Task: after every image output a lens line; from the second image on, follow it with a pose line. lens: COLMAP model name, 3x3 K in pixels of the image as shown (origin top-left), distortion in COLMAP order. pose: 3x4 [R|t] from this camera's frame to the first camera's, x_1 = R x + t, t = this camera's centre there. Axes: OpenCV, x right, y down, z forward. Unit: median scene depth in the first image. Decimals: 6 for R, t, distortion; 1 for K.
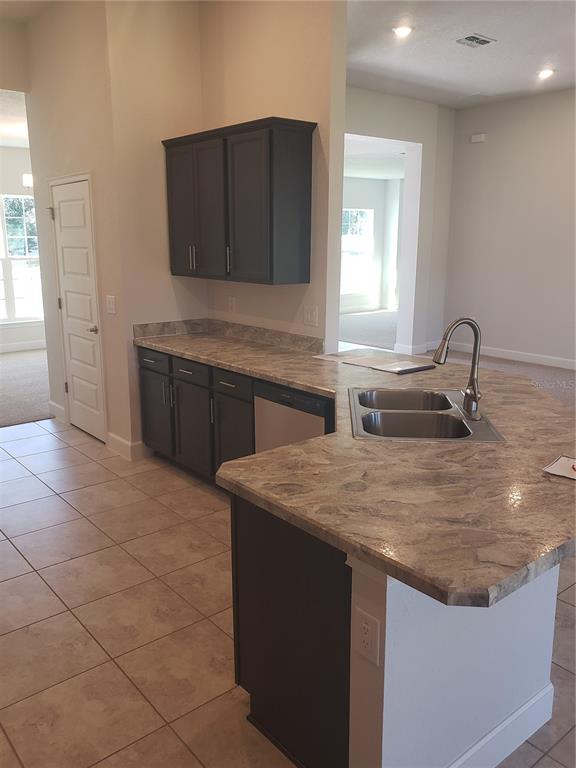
lens RADIAL K [[645.8, 0, 290.6], [0, 645.8, 382.0], [0, 0, 1]] dist [0.062948, -0.010167]
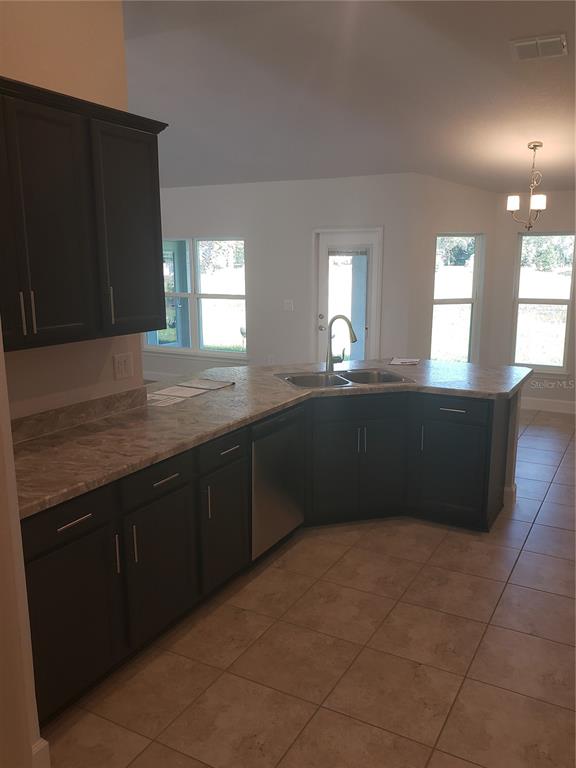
lens RADIAL K [[645.8, 0, 288.0], [0, 645.8, 389.4], [0, 0, 1]] dist [0.062948, -0.010167]
pose [[-0.371329, -0.181686, 0.910552, -0.776918], [0.207497, 0.939629, 0.272107, -0.249417], [-0.905019, 0.289977, -0.311212, 1.062178]]
